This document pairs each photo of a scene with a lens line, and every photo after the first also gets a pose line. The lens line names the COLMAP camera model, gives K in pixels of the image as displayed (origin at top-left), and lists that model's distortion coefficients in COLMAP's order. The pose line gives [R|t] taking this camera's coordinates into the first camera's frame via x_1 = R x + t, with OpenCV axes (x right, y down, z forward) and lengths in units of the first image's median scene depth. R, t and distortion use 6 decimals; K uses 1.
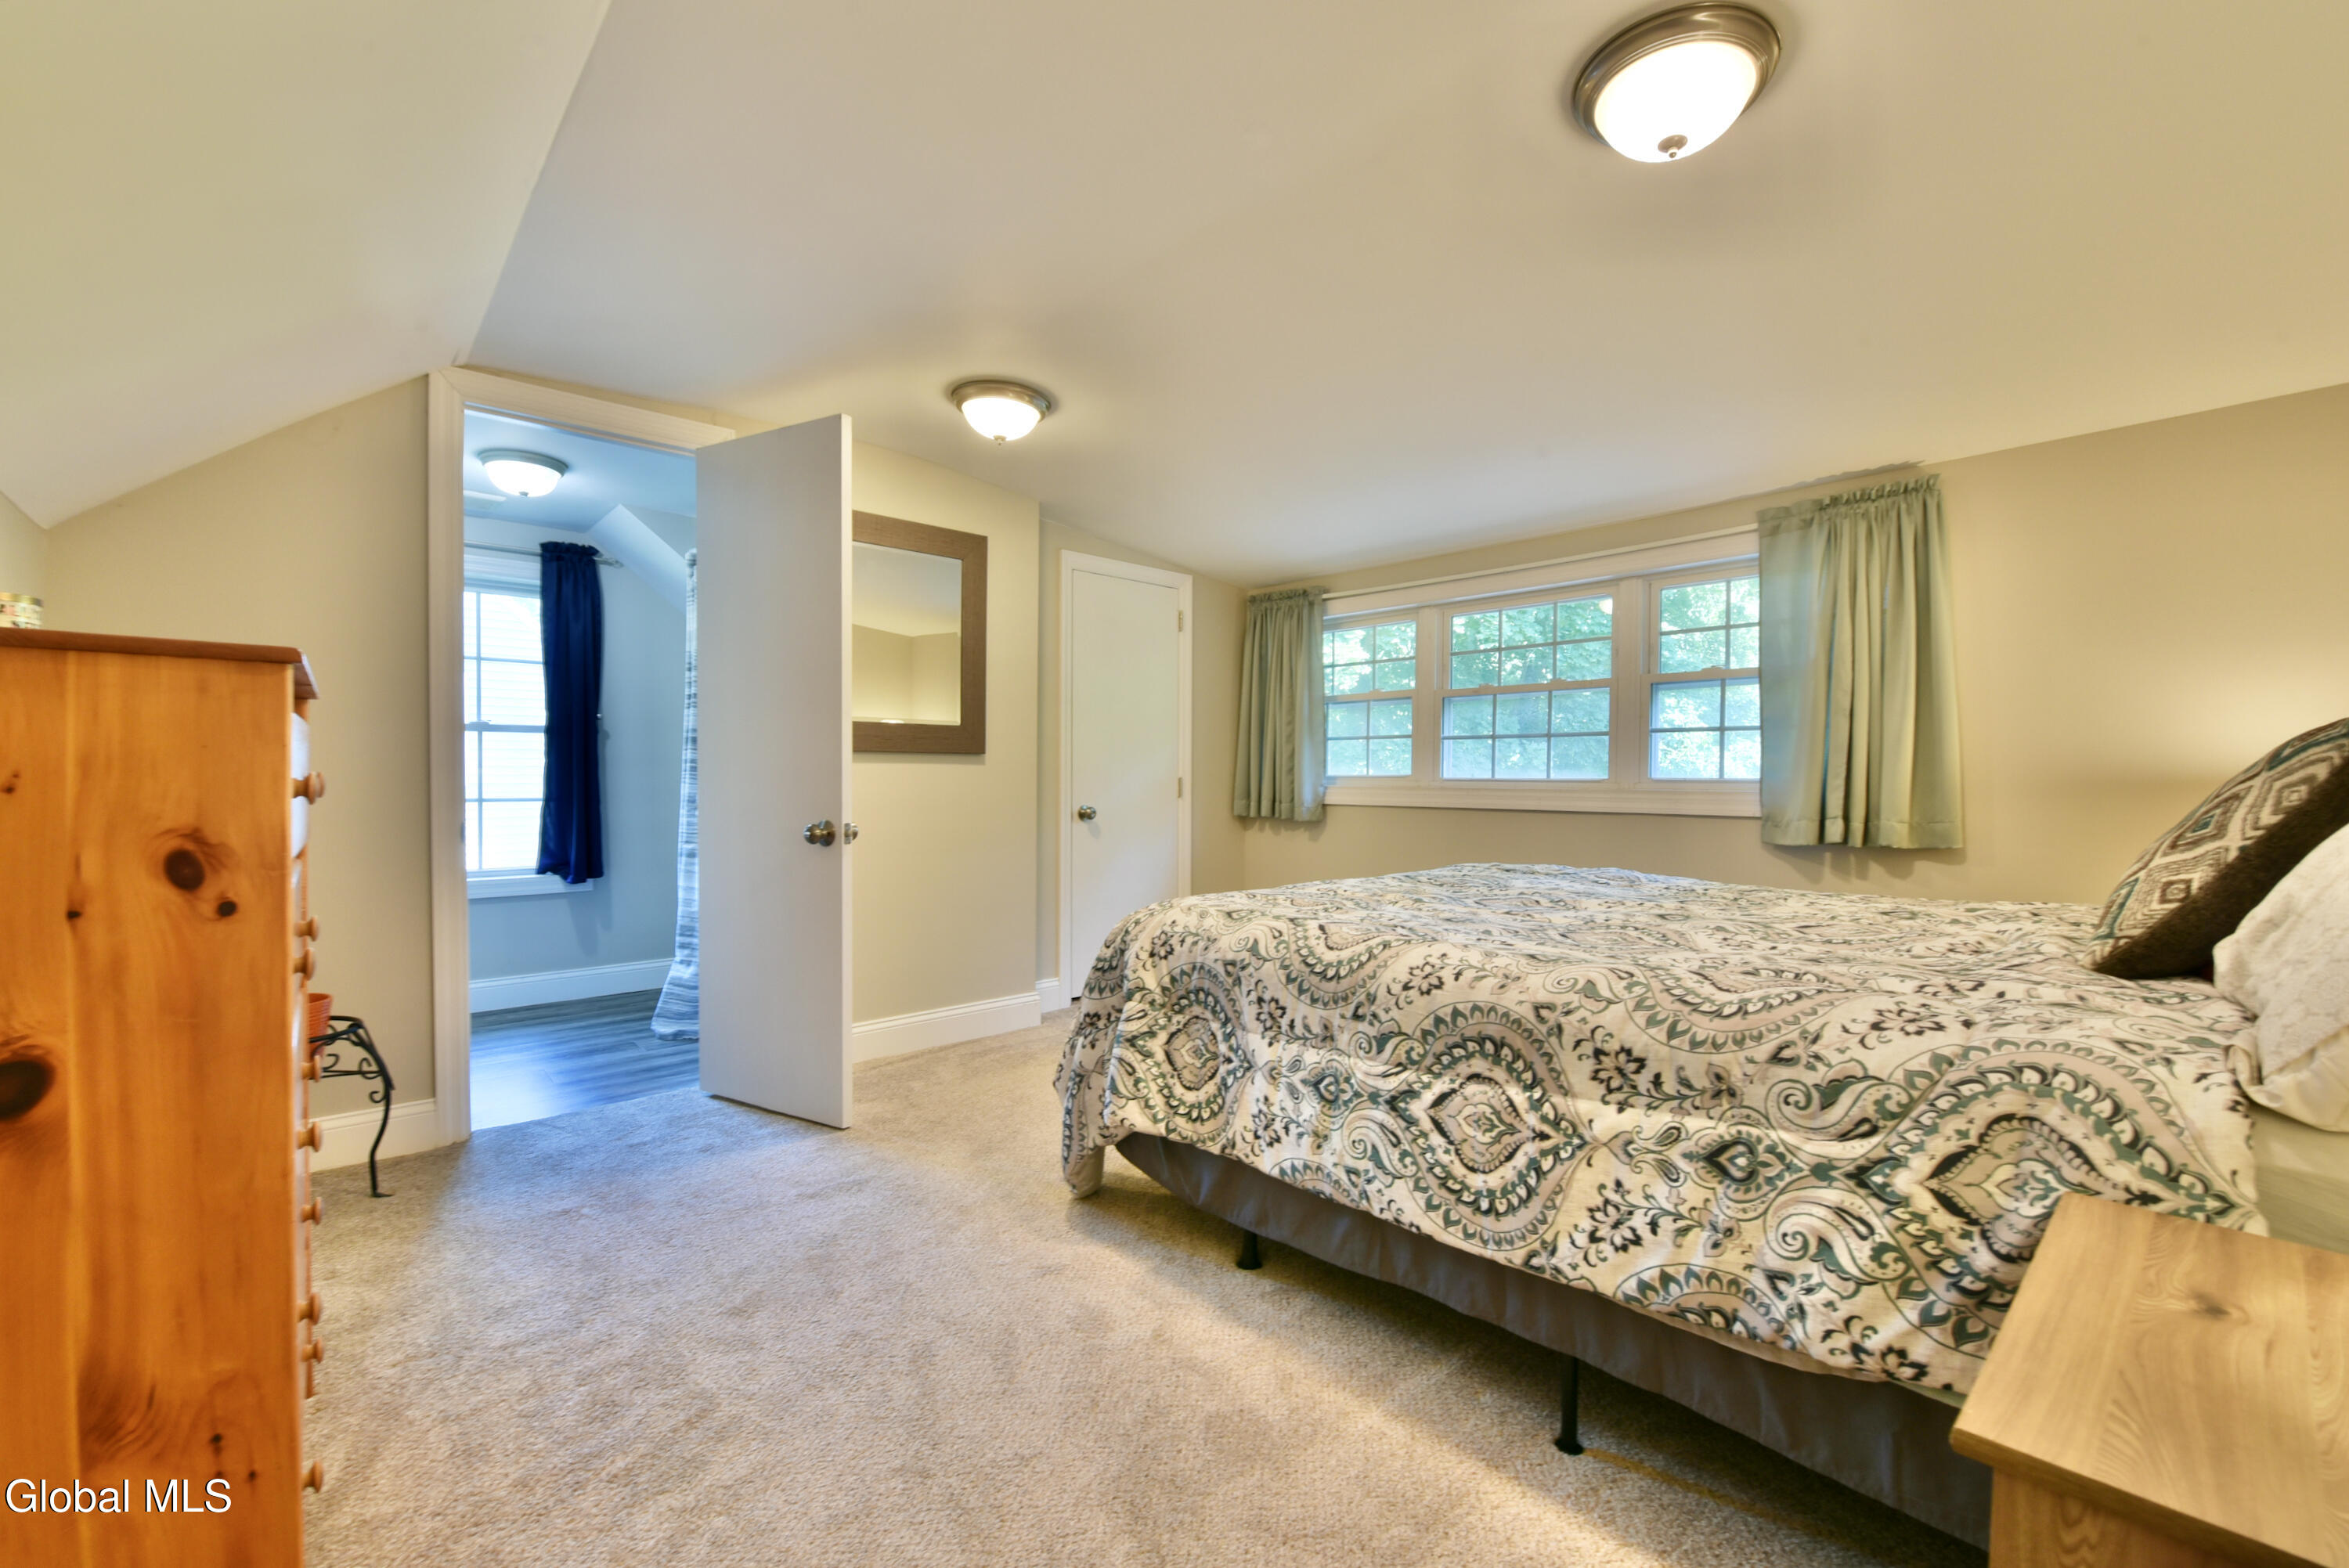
lens RADIAL K [[963.7, 0, 1186.0], [0, 963.7, 788.0], [0, 0, 1]] dist [0.000816, -0.008067]
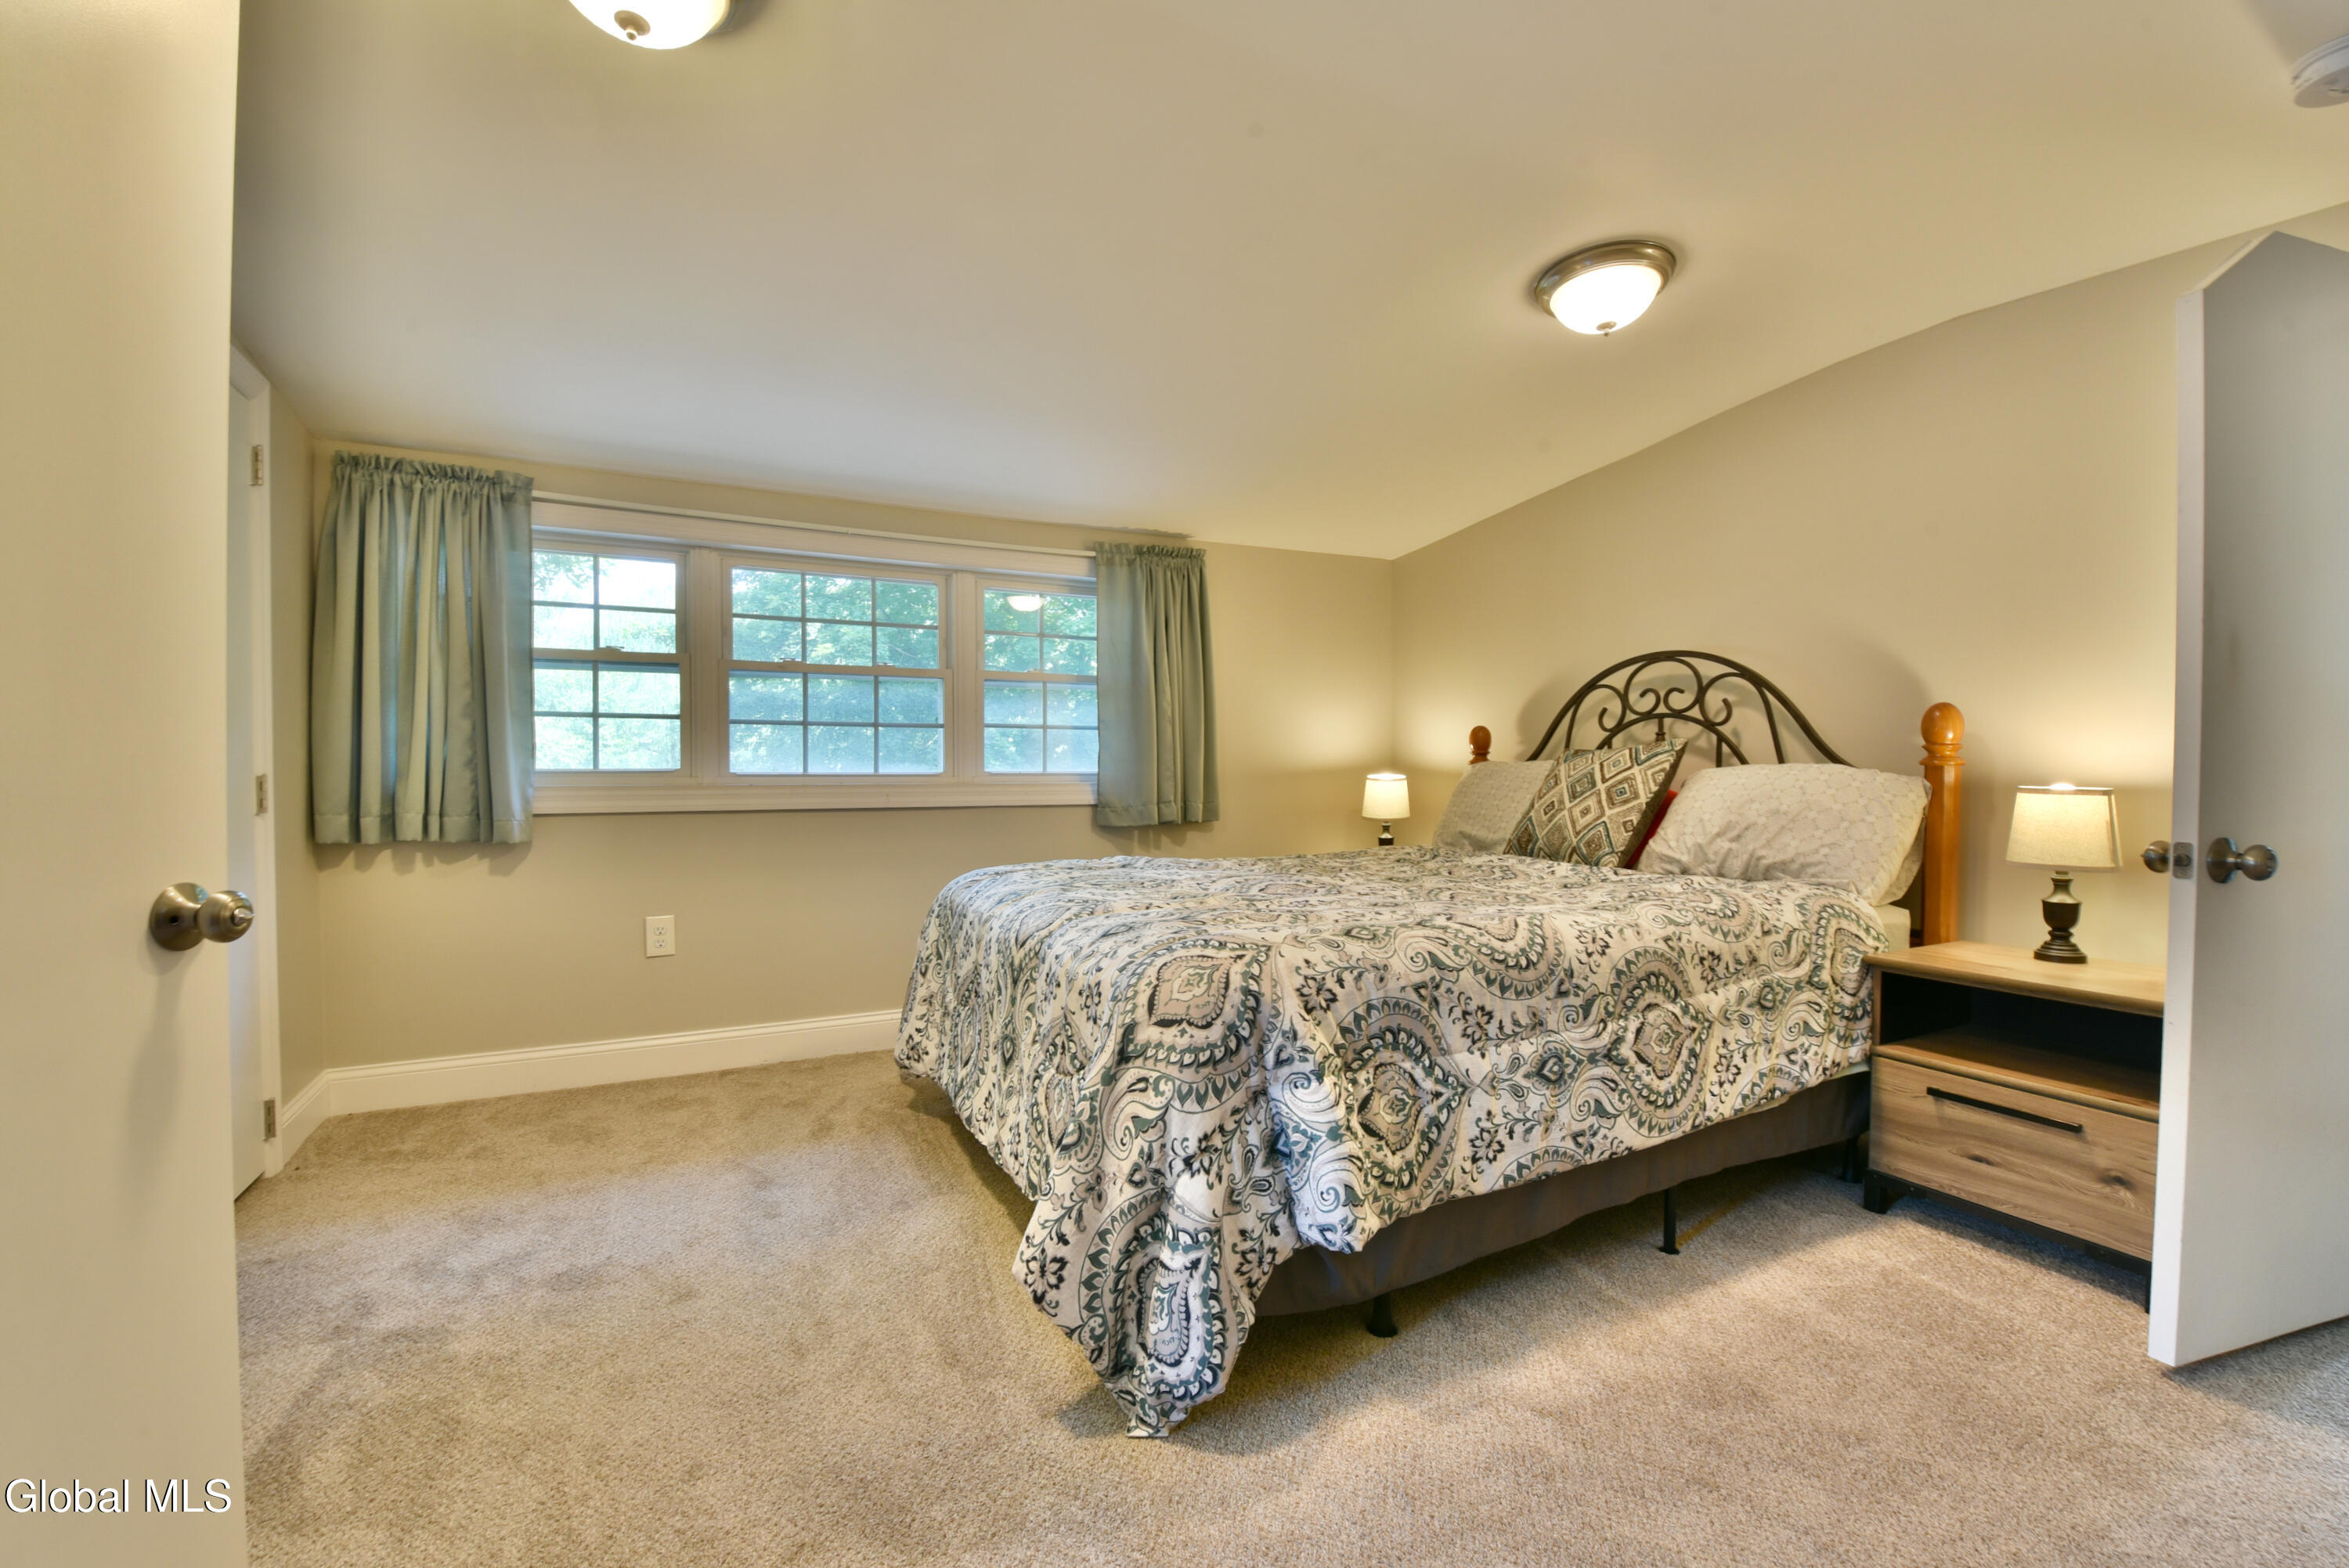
lens RADIAL K [[963.7, 0, 1186.0], [0, 963.7, 788.0], [0, 0, 1]] dist [0.000816, -0.008067]
pose [[0.274631, -0.019768, 0.961347, -0.957731], [0.012562, 0.999777, 0.016970, -0.015970], [-0.961468, 0.007416, 0.274818, 1.093422]]
